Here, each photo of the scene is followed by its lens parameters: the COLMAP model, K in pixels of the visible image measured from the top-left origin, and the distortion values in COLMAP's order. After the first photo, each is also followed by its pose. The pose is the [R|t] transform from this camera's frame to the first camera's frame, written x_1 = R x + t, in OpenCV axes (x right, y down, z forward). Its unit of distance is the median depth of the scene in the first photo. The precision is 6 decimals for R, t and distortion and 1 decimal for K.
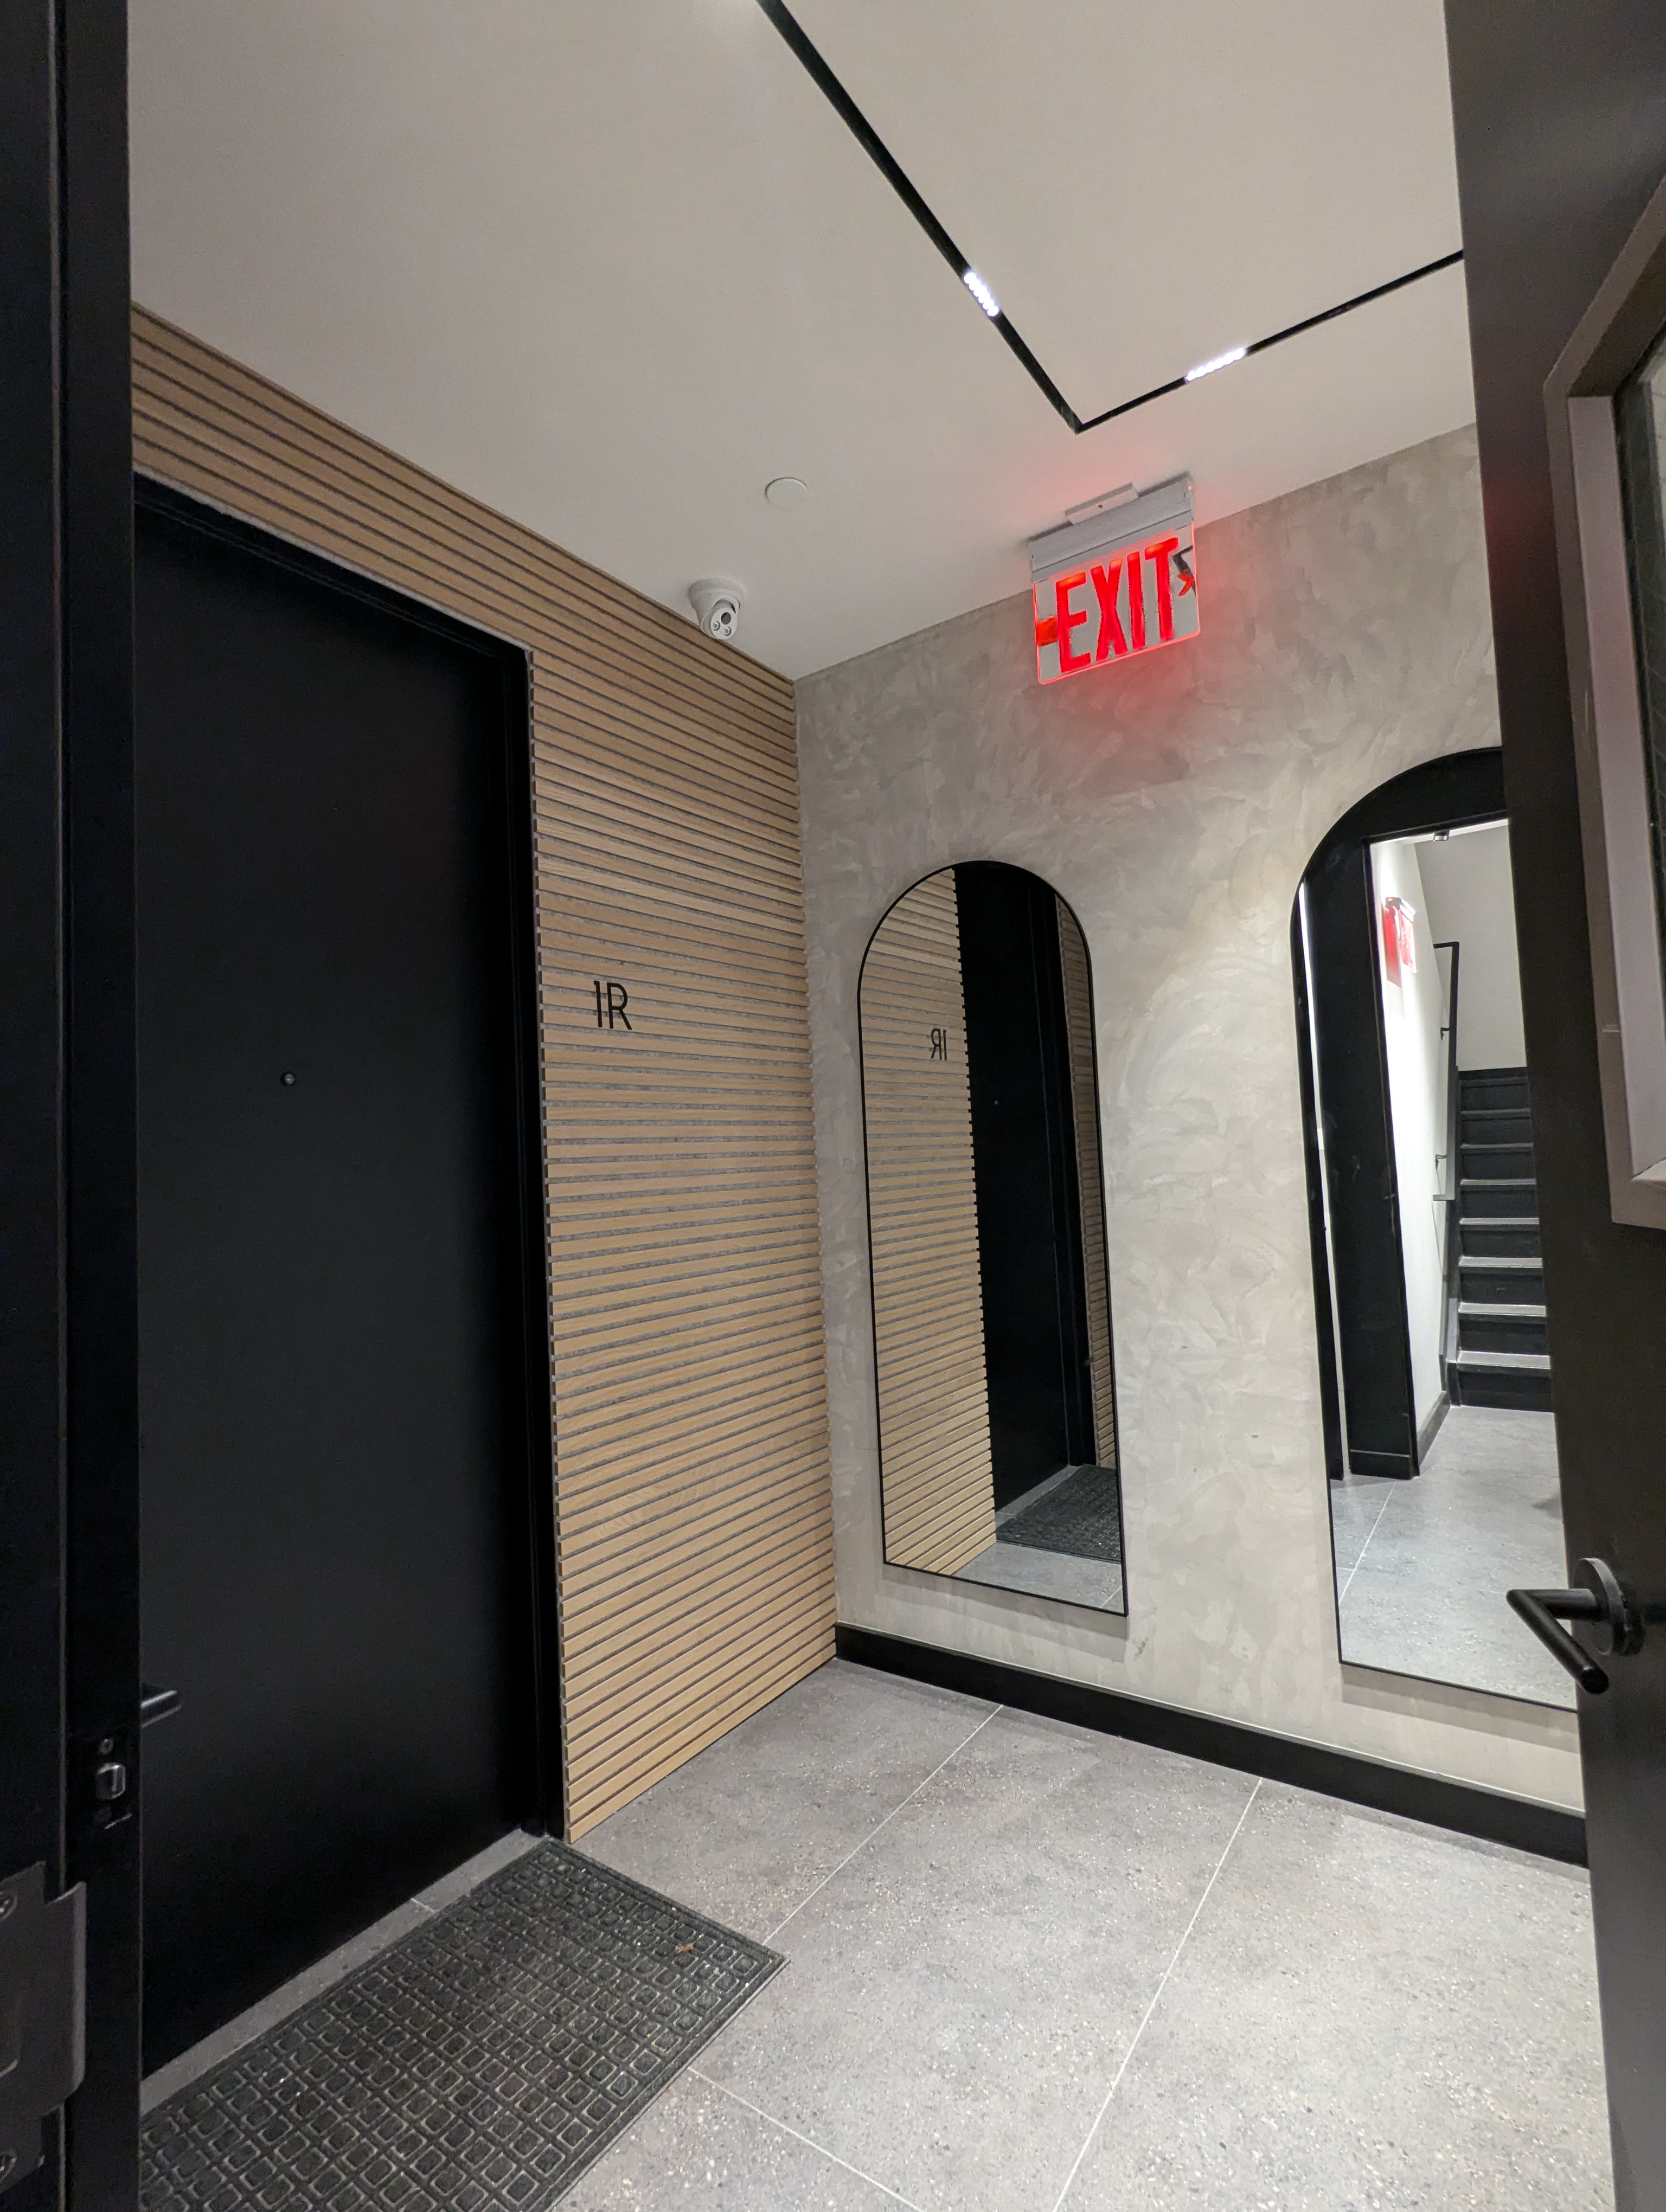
lens RADIAL K [[1038.0, 0, 839.9], [0, 1038.0, 1106.7], [0, 0, 1]] dist [0.002383, 0.001128]
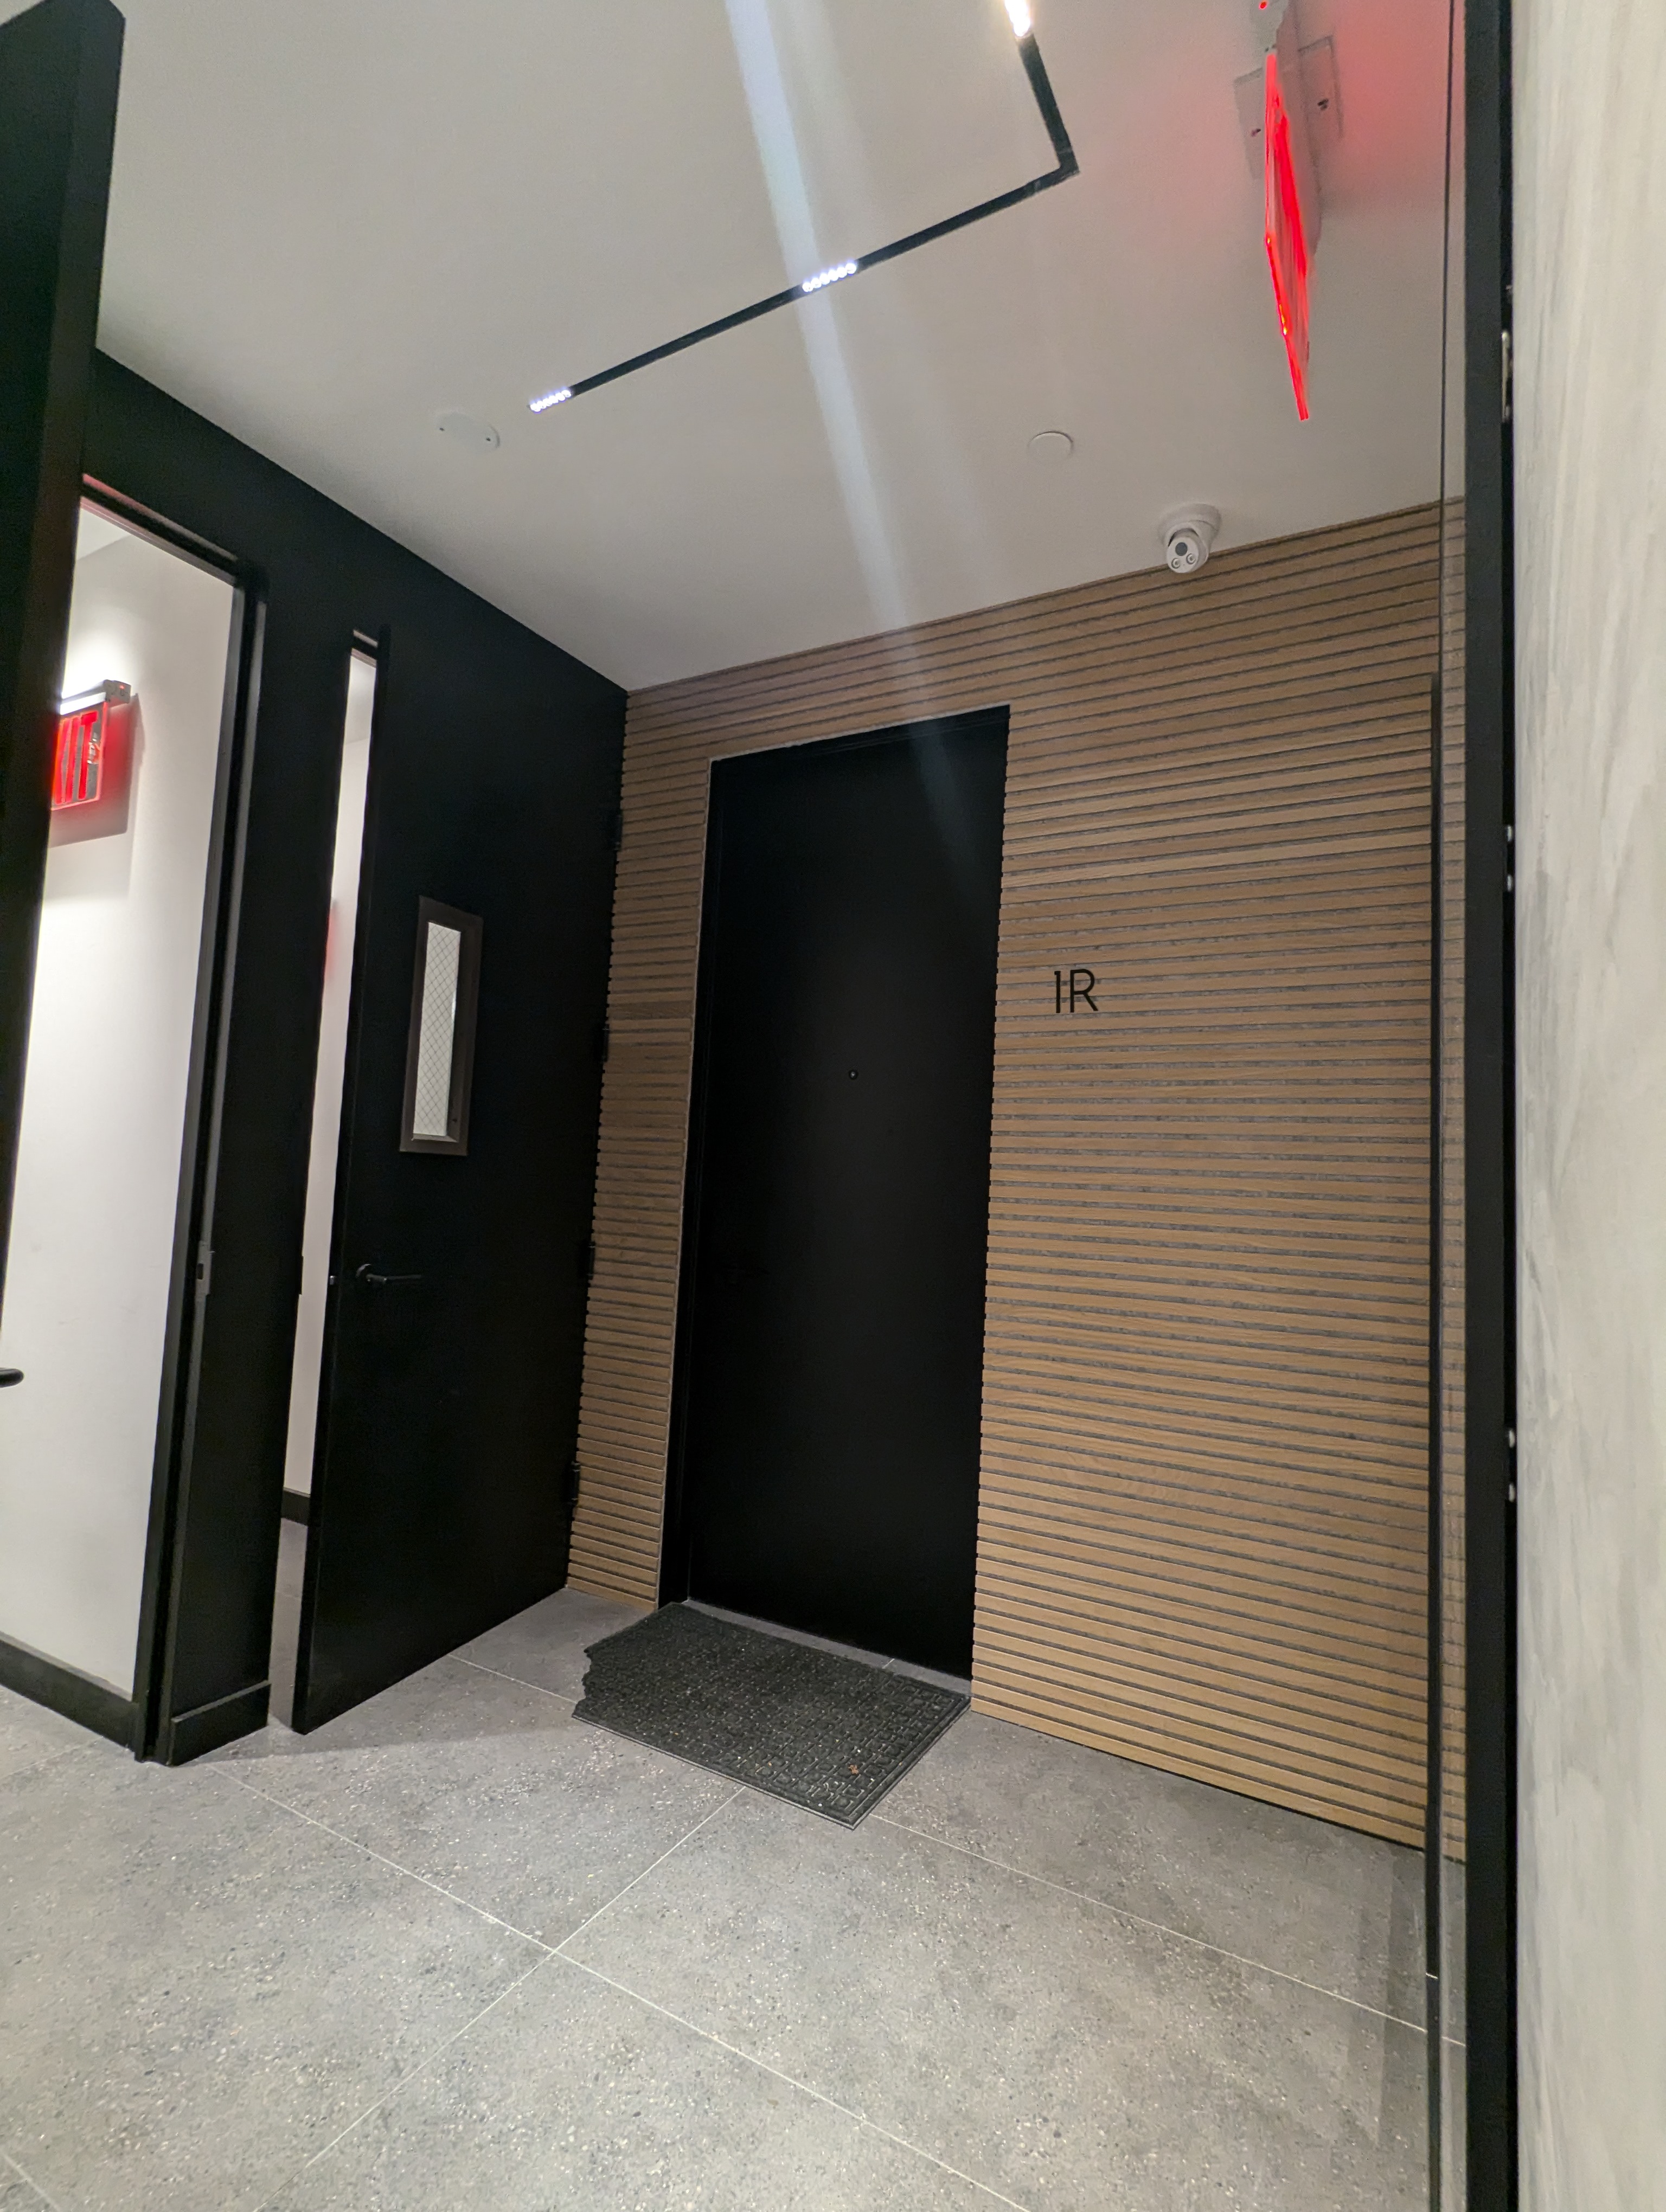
lens RADIAL K [[1038.0, 0, 823.4], [0, 1038.0, 1104.6], [0, 0, 1]] dist [0.002383, 0.001128]
pose [[0.109292, -0.020354, -0.993801, 0.818663], [0.001337, 0.999792, -0.020330, 0.041225], [0.994009, 0.000893, 0.109297, 0.633693]]
